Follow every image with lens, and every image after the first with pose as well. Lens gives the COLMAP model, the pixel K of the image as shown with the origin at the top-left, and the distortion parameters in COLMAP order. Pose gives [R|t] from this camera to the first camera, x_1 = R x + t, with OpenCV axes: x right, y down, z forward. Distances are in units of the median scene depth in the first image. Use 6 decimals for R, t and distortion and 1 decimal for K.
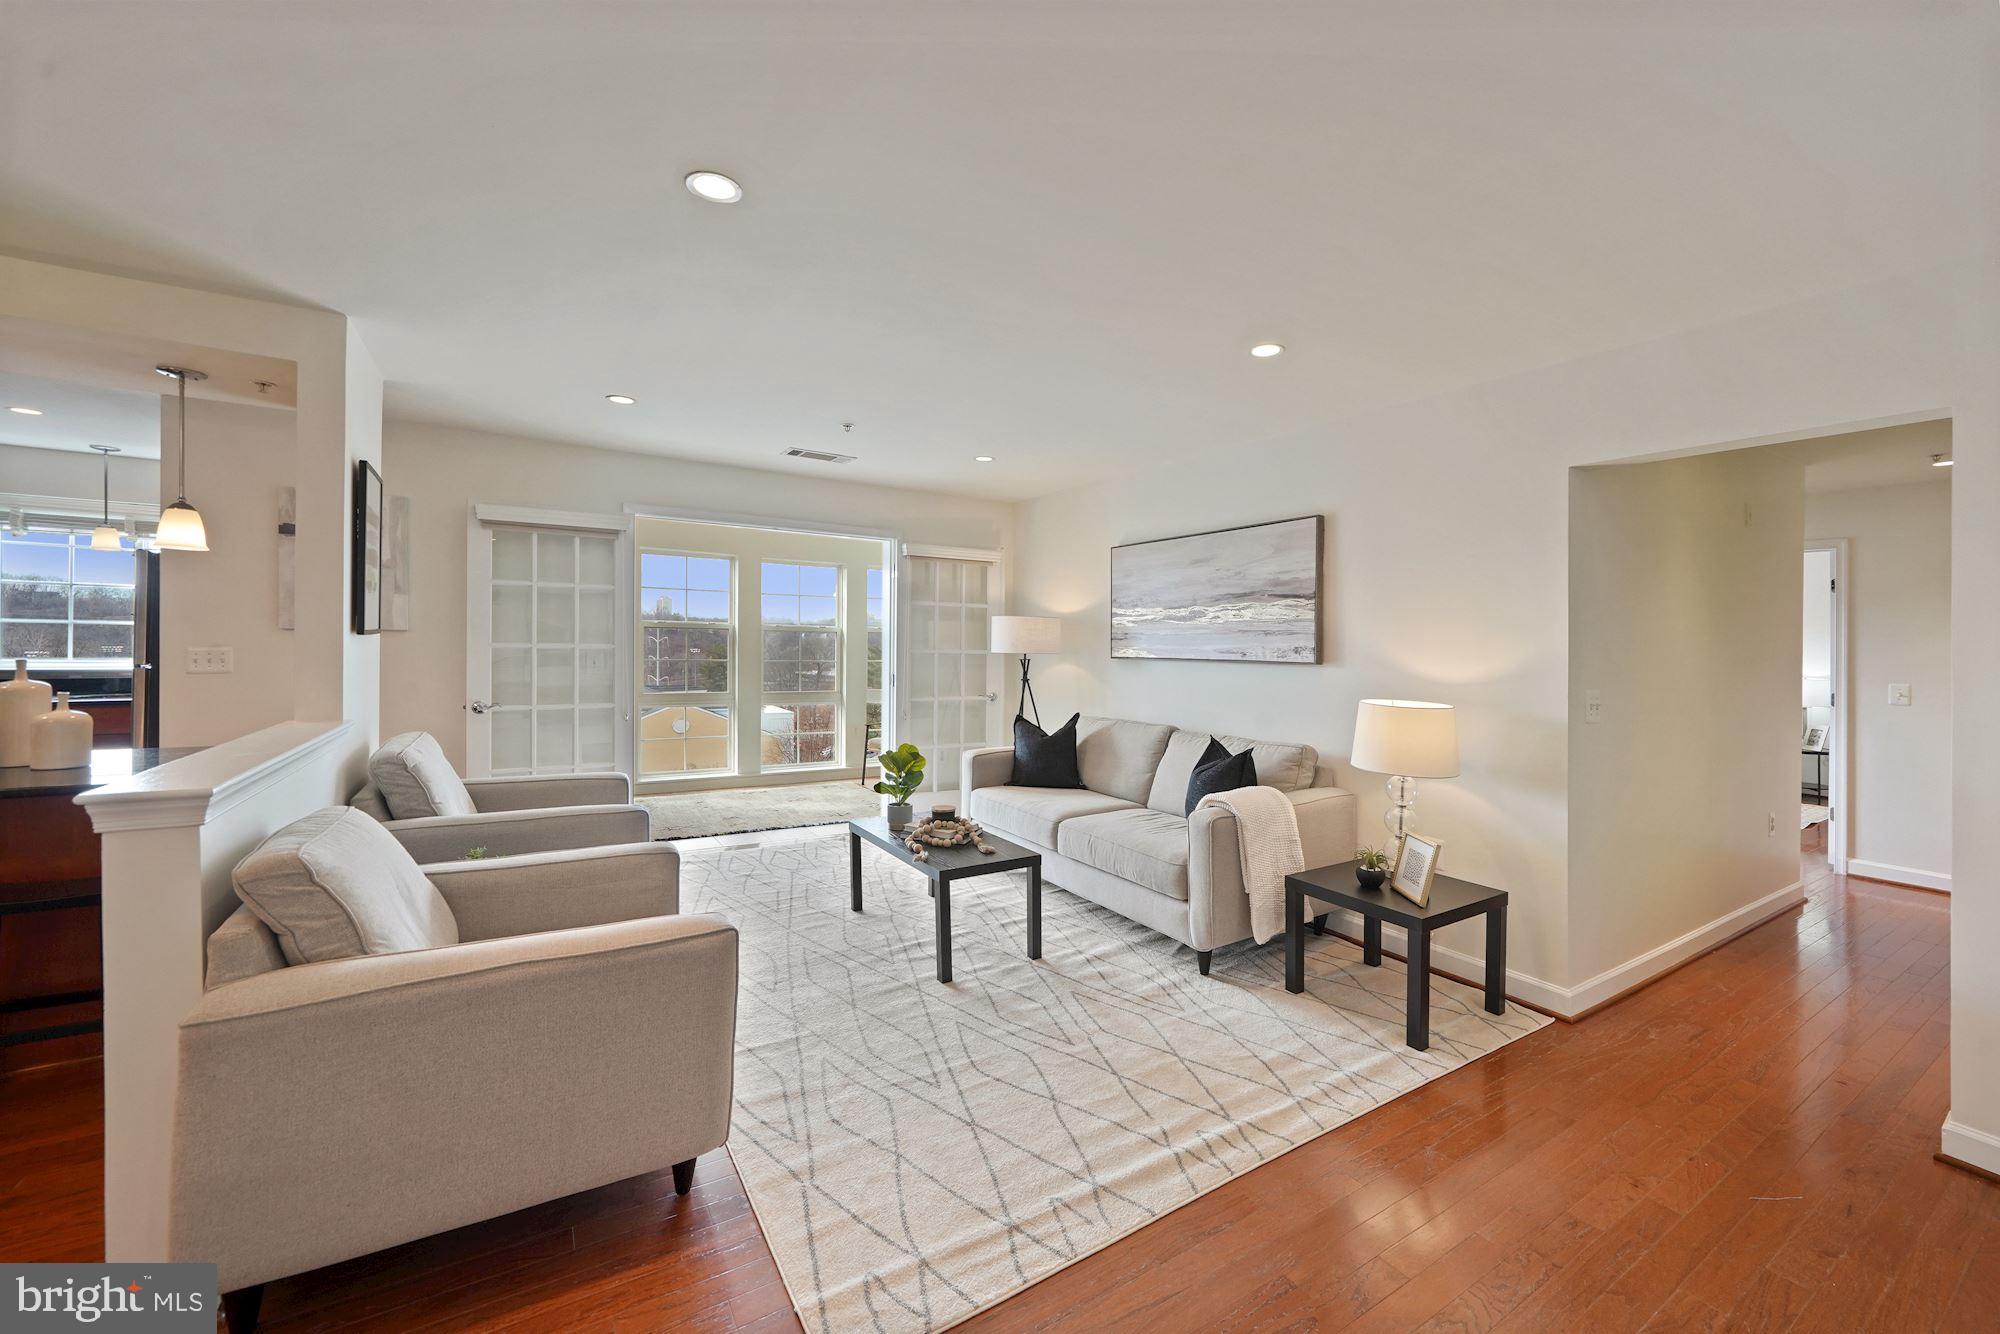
lens RADIAL K [[779.4, 0, 1016.8], [0, 779.4, 641.4], [0, 0, 1]] dist [-0.002696, 0.000034]
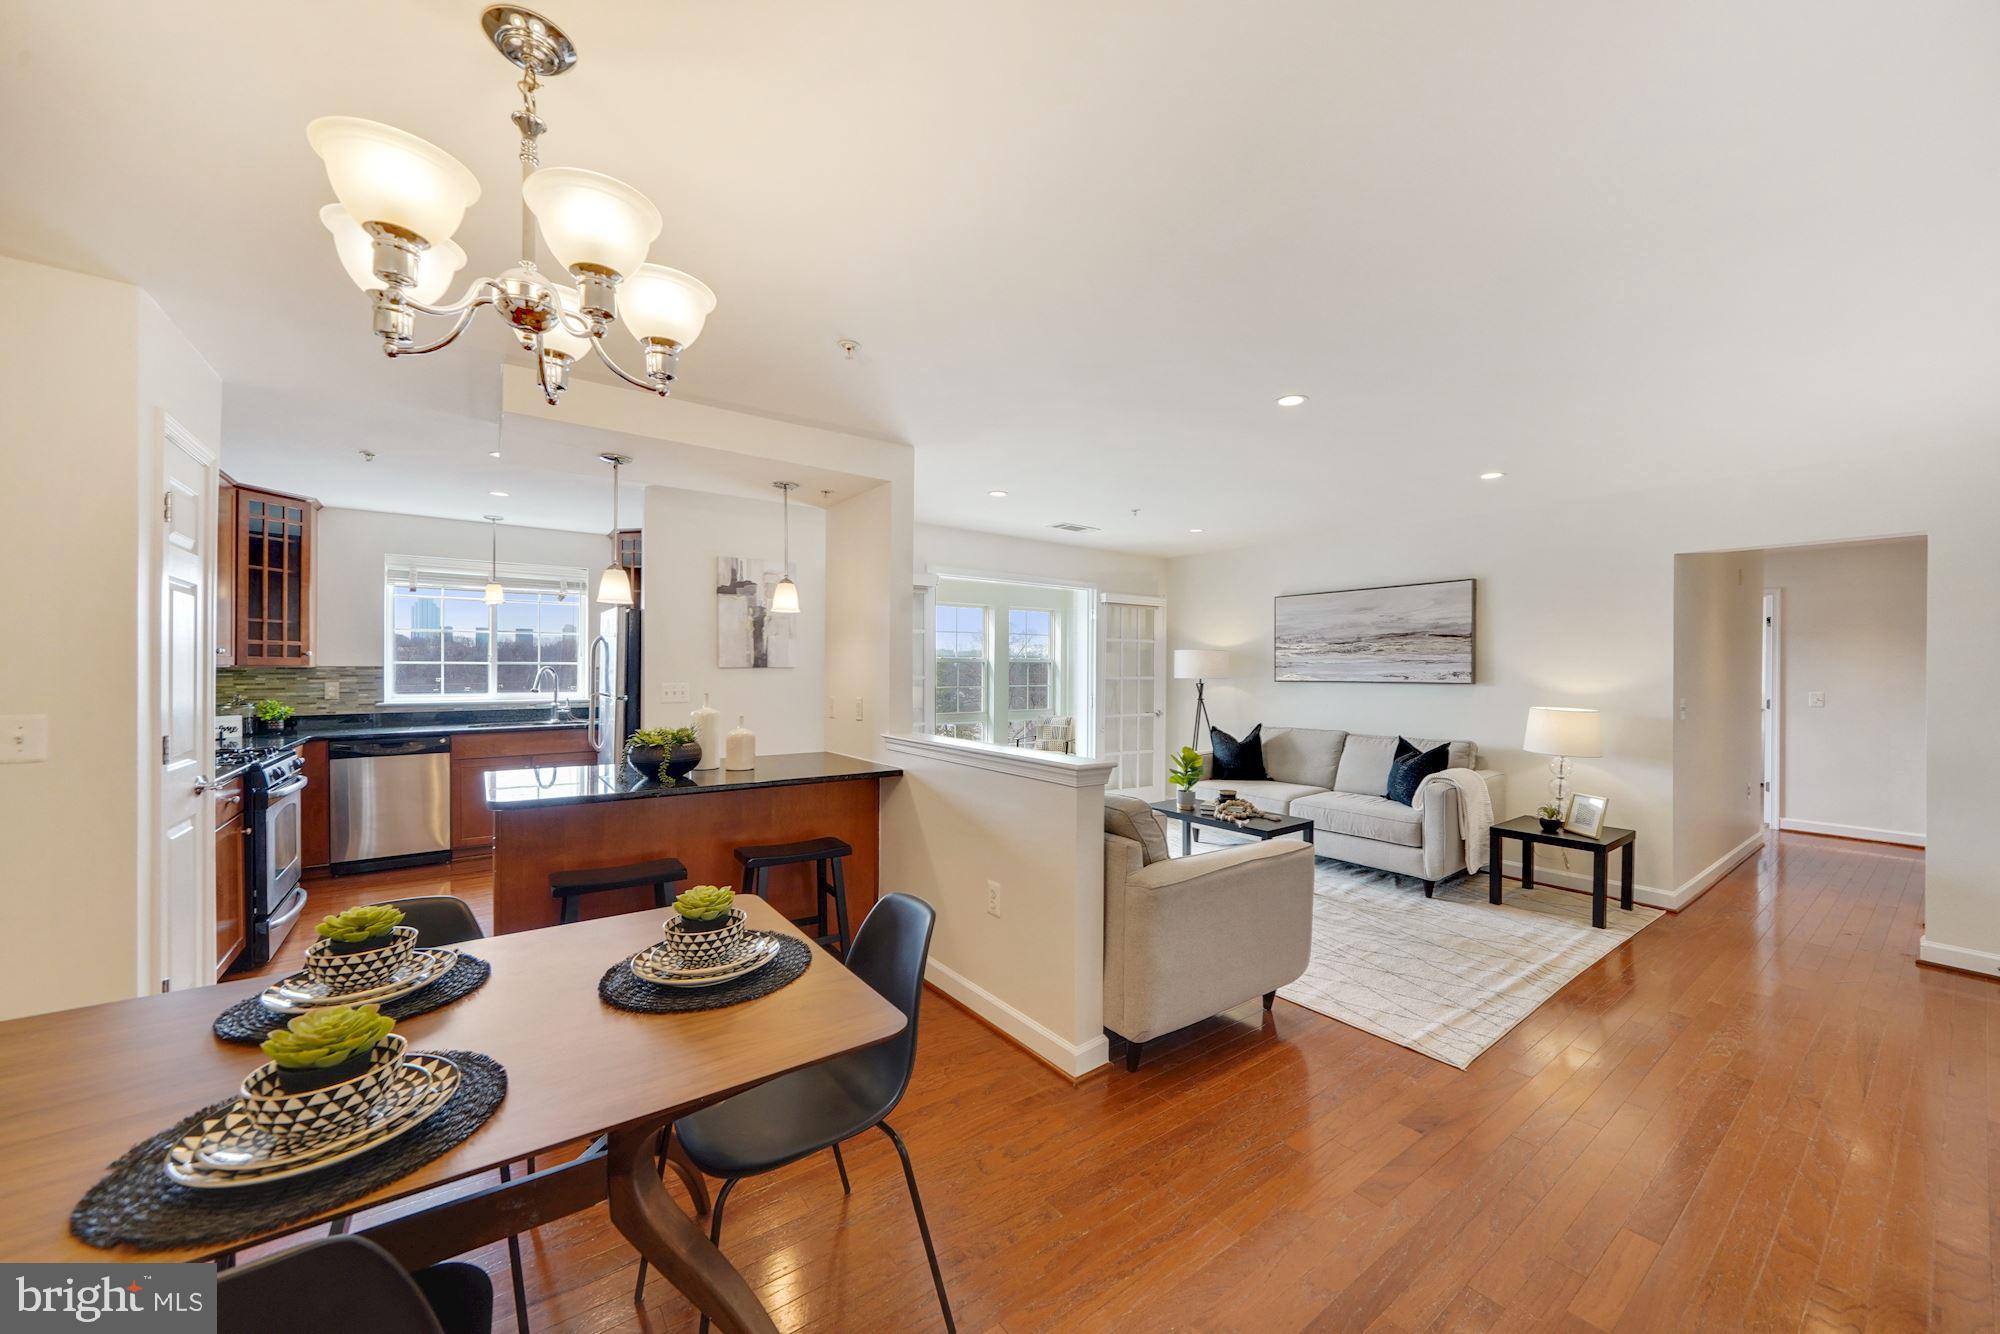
lens RADIAL K [[736.2, 0, 1016.5], [0, 736.2, 668.7], [0, 0, 1]] dist [-0.012215, 0.001855]
pose [[0.996578, -0.012422, 0.081719, -0.539872], [0.012126, 0.999918, 0.004122, -0.013323], [-0.081763, -0.003117, 0.996647, -0.256330]]
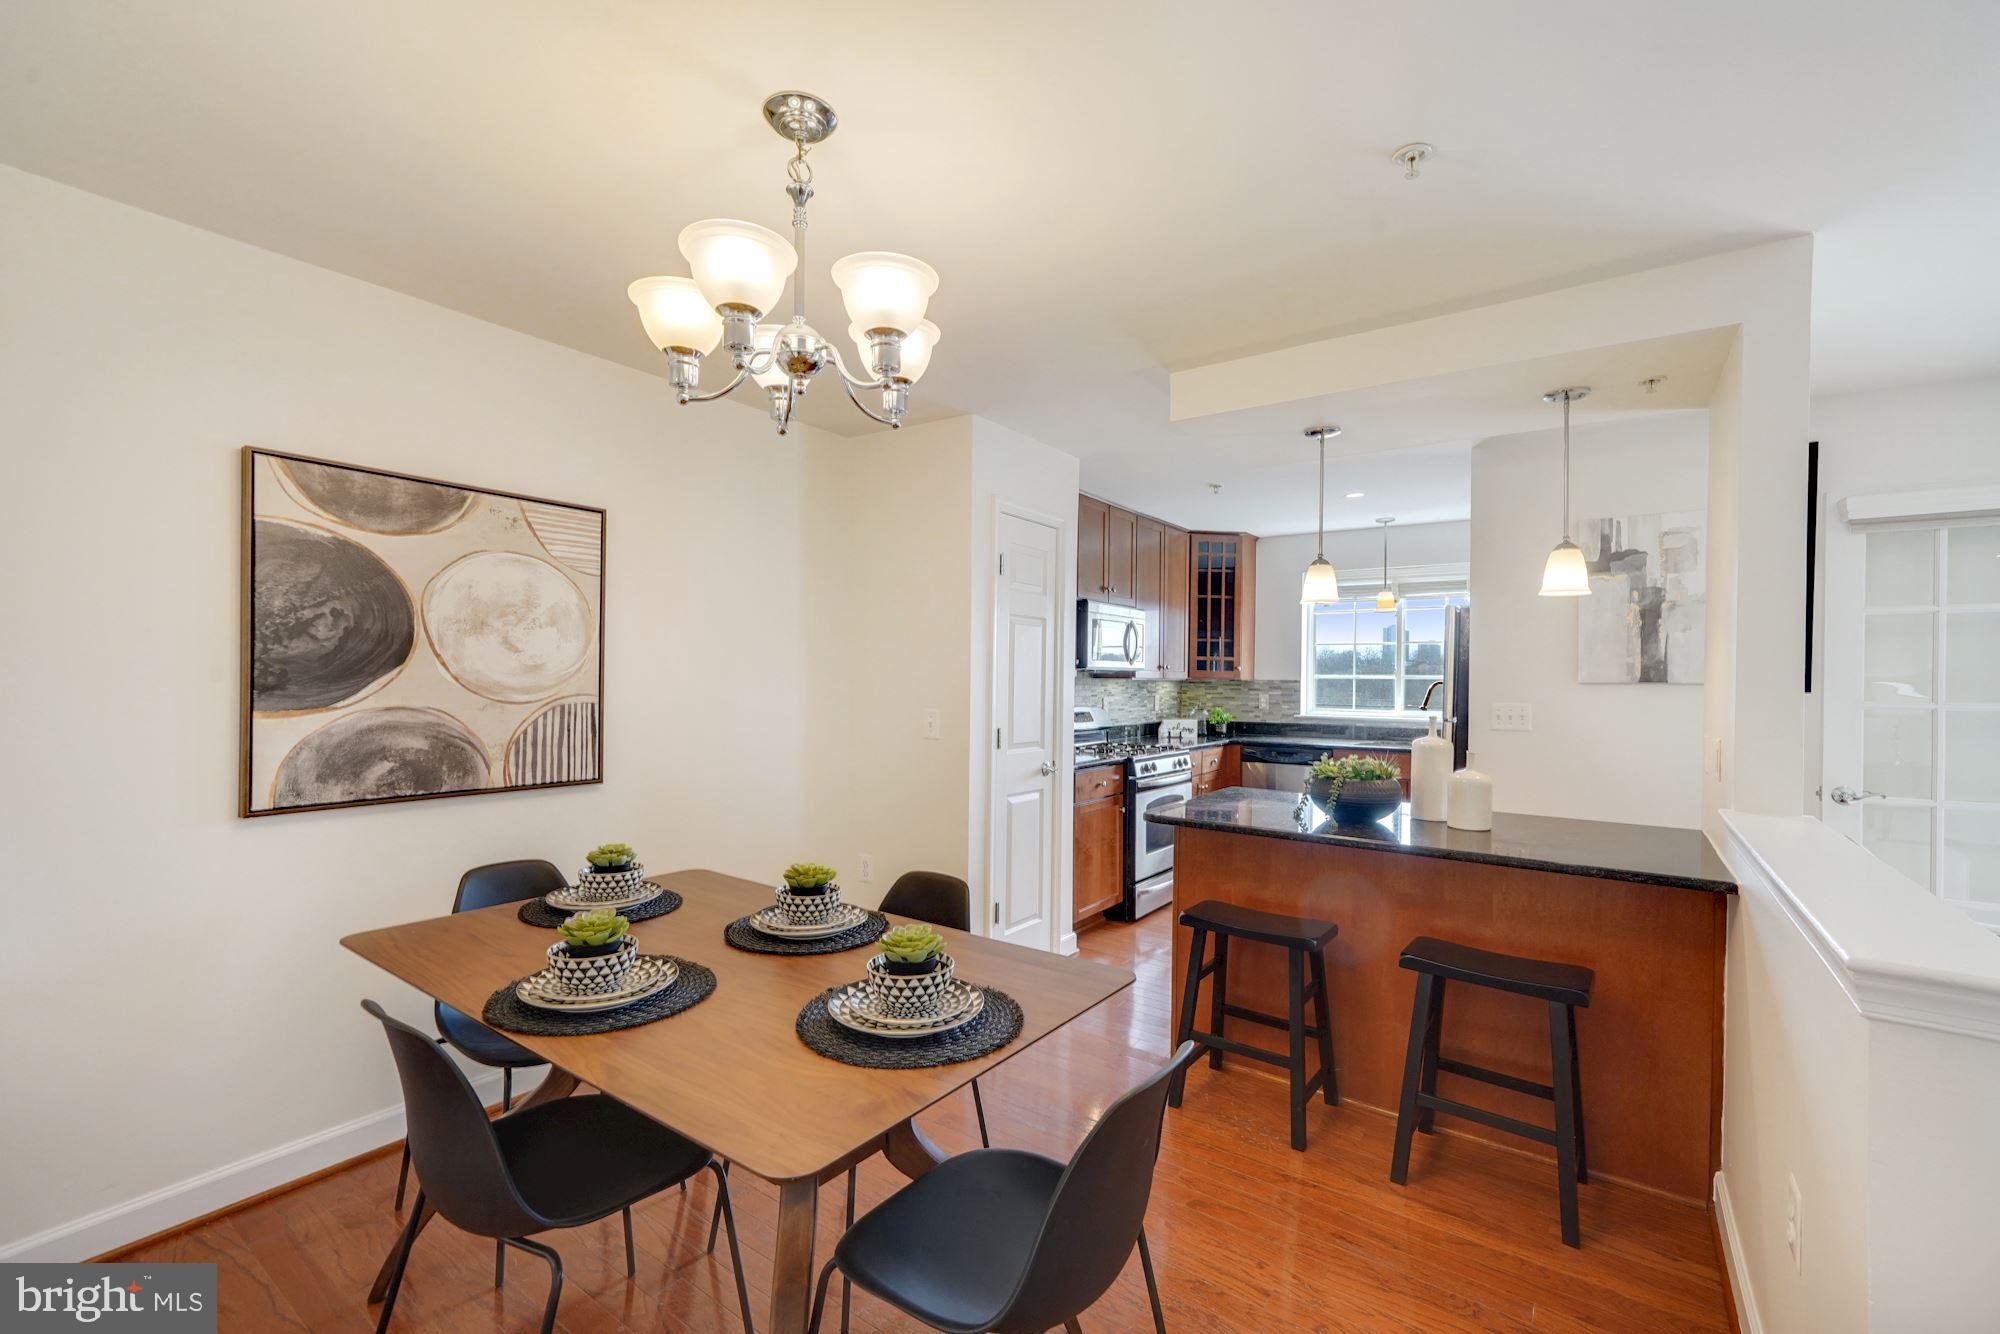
lens RADIAL K [[845.0, 0, 1009.6], [0, 845.0, 680.3], [0, 0, 1]] dist [0.000634, -0.000096]
pose [[0.384072, -0.008138, -0.923267, -0.299199], [-0.000498, 0.999959, -0.009022, -0.009818], [0.923303, 0.003925, 0.384052, 0.030784]]
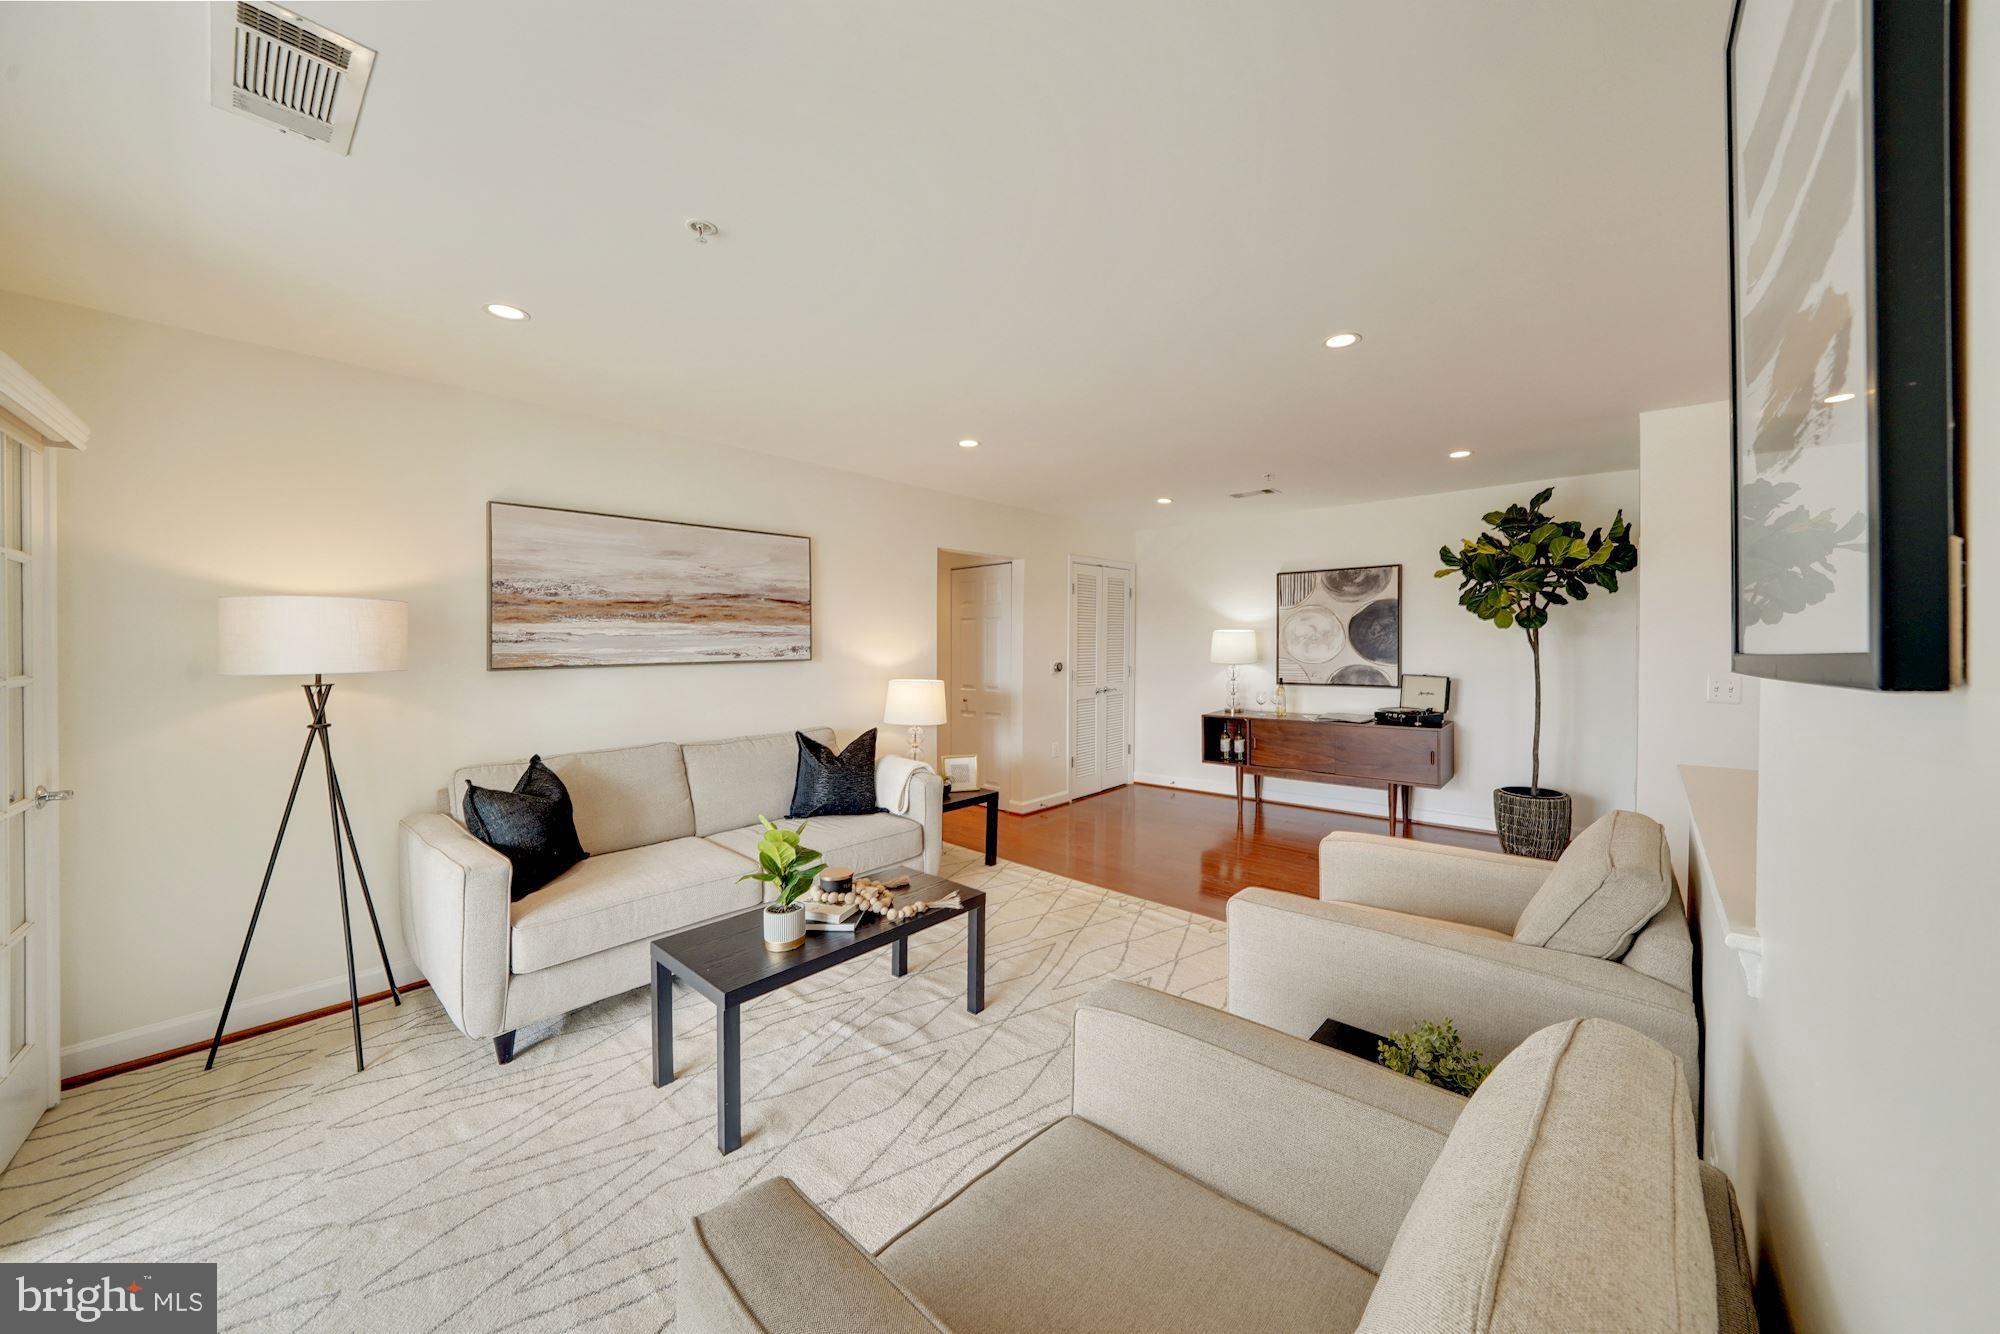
lens RADIAL K [[705.7, 0, 993.3], [0, 705.7, 649.8], [0, 0, 1]] dist [-0.026717, -0.000070]
pose [[-0.258949, -0.025543, 0.965553, -0.737293], [-0.003663, 0.999669, 0.025464, -0.015621], [-0.965884, 0.003057, -0.258957, 0.980591]]
